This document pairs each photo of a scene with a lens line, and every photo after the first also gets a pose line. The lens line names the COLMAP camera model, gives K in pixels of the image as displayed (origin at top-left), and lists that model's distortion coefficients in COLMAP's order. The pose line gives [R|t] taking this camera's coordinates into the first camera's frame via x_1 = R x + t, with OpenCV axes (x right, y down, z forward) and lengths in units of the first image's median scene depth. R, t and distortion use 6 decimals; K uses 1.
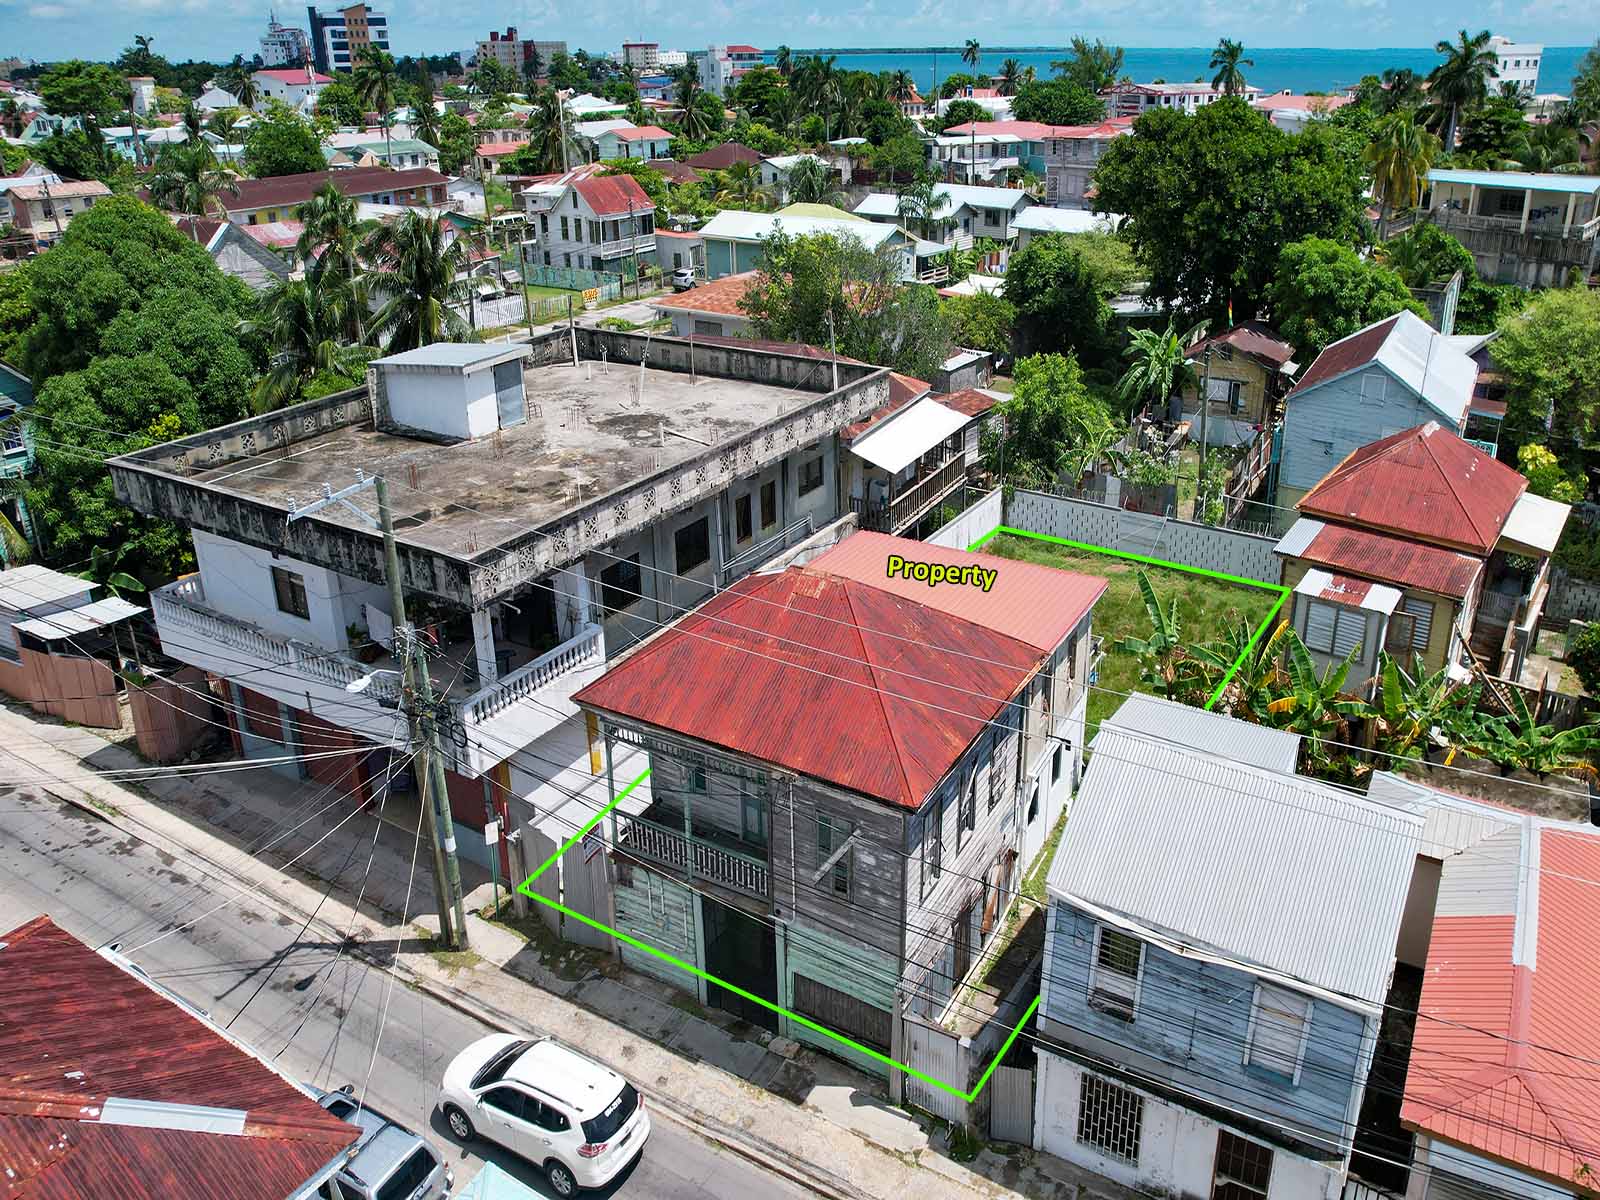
lens RADIAL K [[1419.3, 0, 800.0], [0, 1419.3, 600.0], [0, 0, 1]] dist [-0.106632, 0.067345]
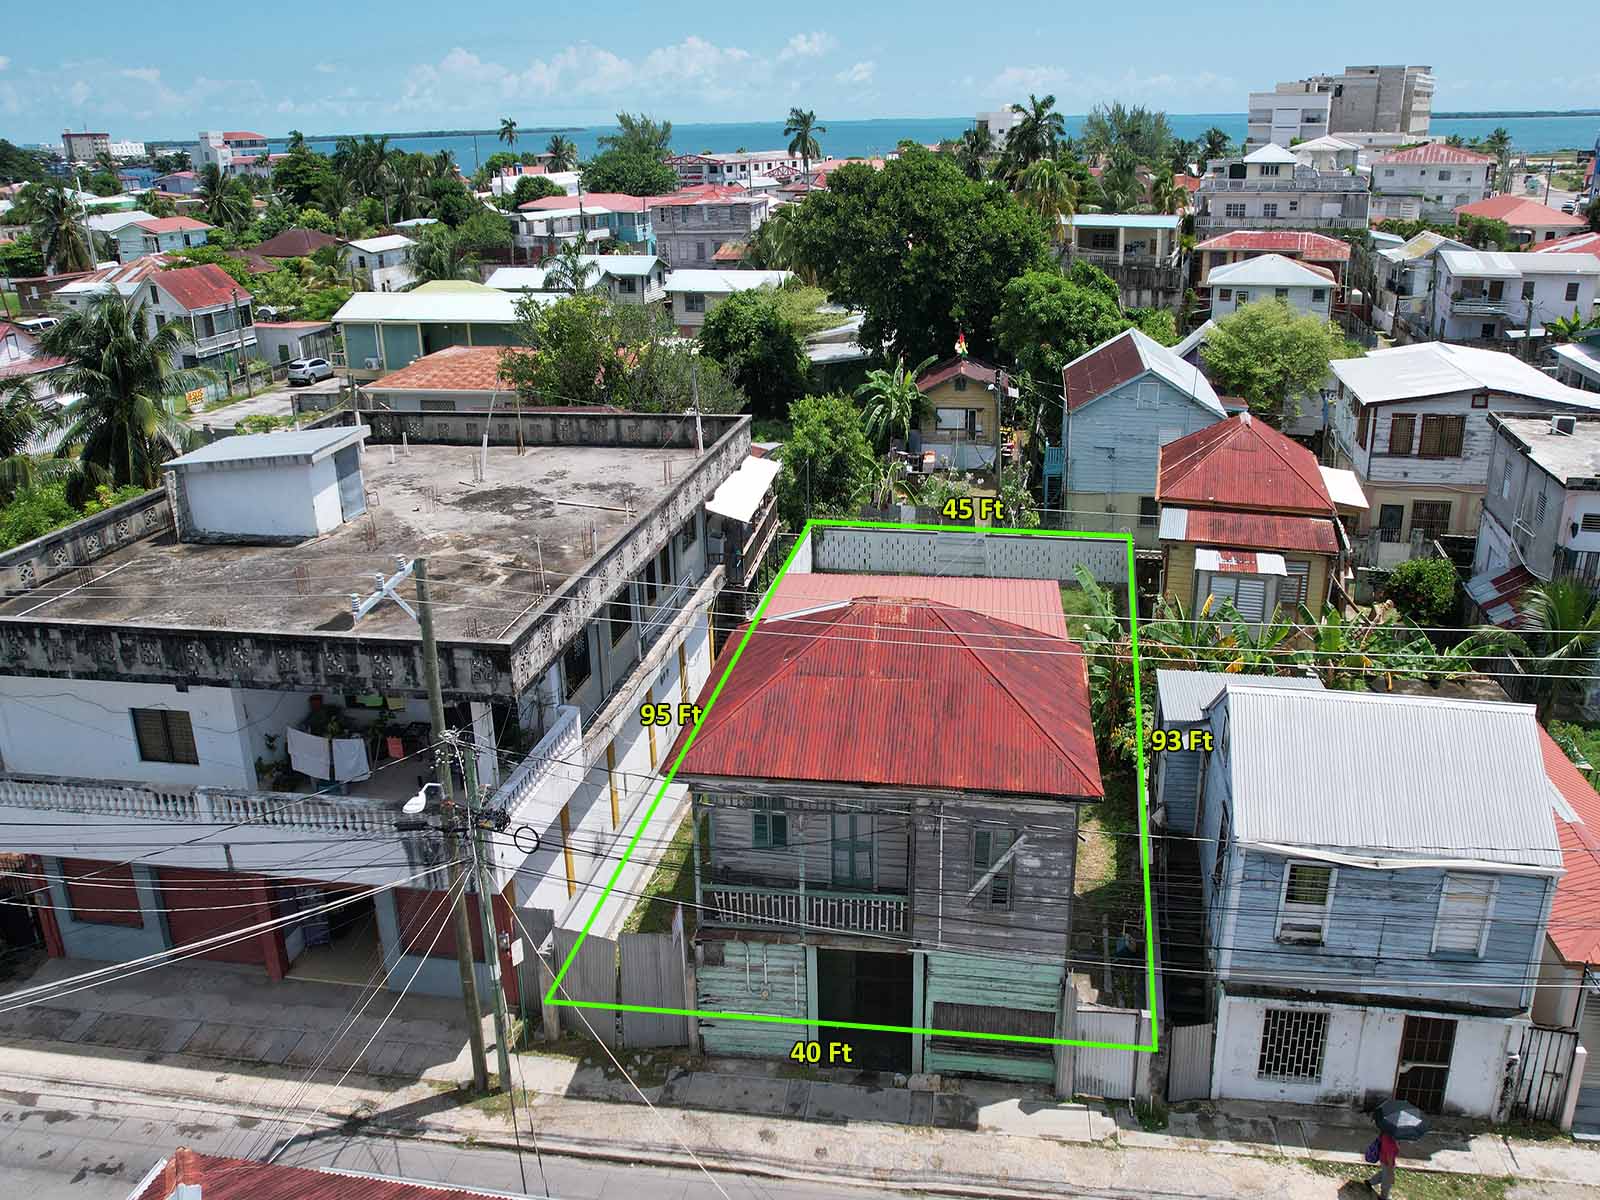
lens RADIAL K [[1423.9, 0, 800.0], [0, 1423.9, 600.0], [0, 0, 1]] dist [-0.122240, 0.141031]
pose [[0.907479, -0.135996, 0.397475, -0.314003], [0.160279, 0.986665, -0.028347, -0.000683], [-0.388320, 0.089431, 0.917175, 0.073922]]
